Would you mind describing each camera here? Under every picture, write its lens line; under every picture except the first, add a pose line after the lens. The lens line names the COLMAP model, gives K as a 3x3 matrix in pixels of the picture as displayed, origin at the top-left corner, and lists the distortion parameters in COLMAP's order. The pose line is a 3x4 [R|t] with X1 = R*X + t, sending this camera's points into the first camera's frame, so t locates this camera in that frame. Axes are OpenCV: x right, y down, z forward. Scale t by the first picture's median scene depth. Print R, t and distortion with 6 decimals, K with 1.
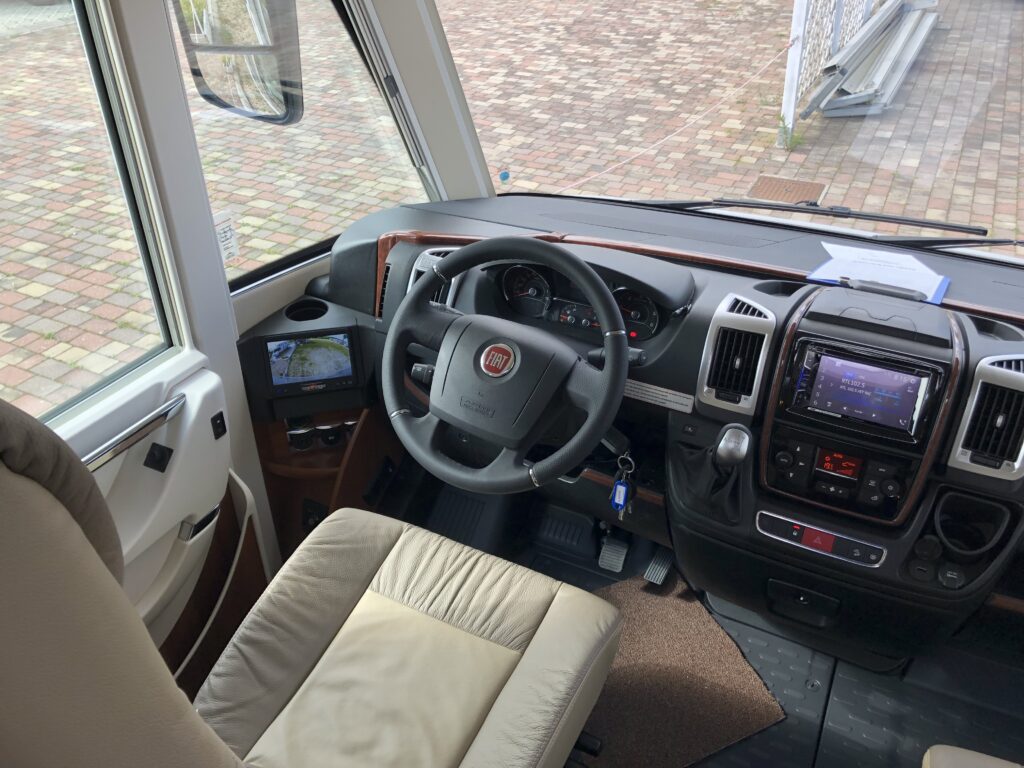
lens RADIAL K [[836.8, 0, 511.0], [0, 836.8, 383.7], [0, 0, 1]] dist [-0.003057, 0.000462]
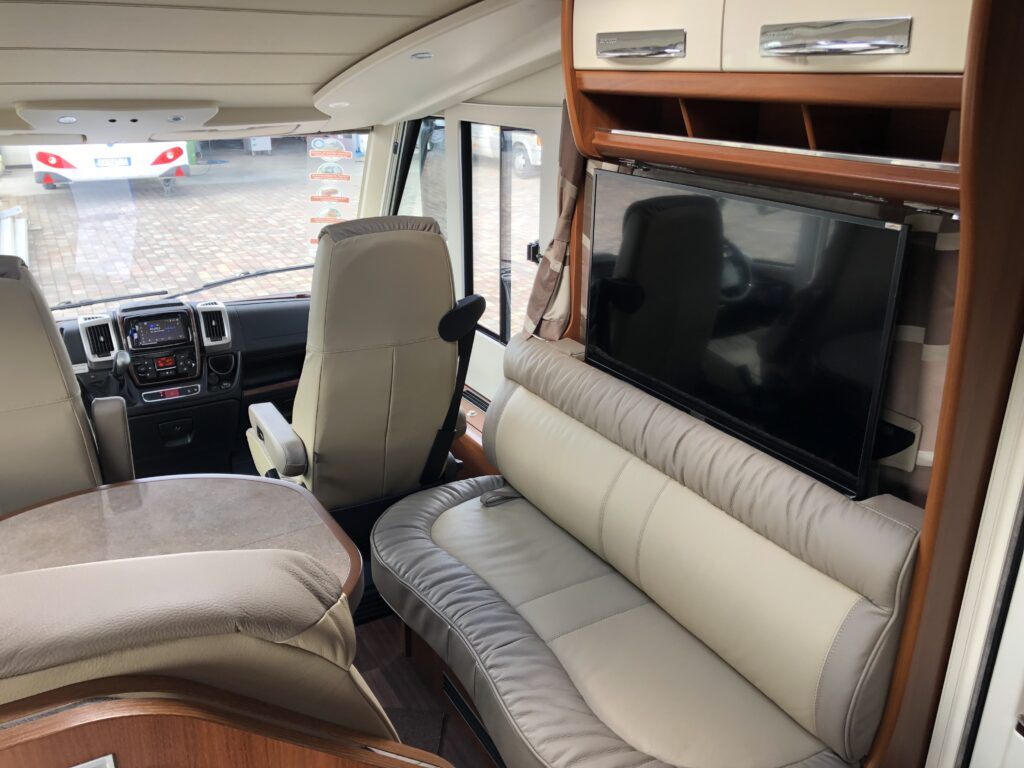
lens RADIAL K [[836.8, 0, 512.0], [0, 836.8, 384.4], [0, 0, 1]] dist [-0.003057, 0.000462]
pose [[0.546795, -0.282773, 0.788070, -0.938184], [0.451121, 0.892434, 0.007215, 0.575476], [-0.705341, 0.351570, 0.615543, -1.097783]]
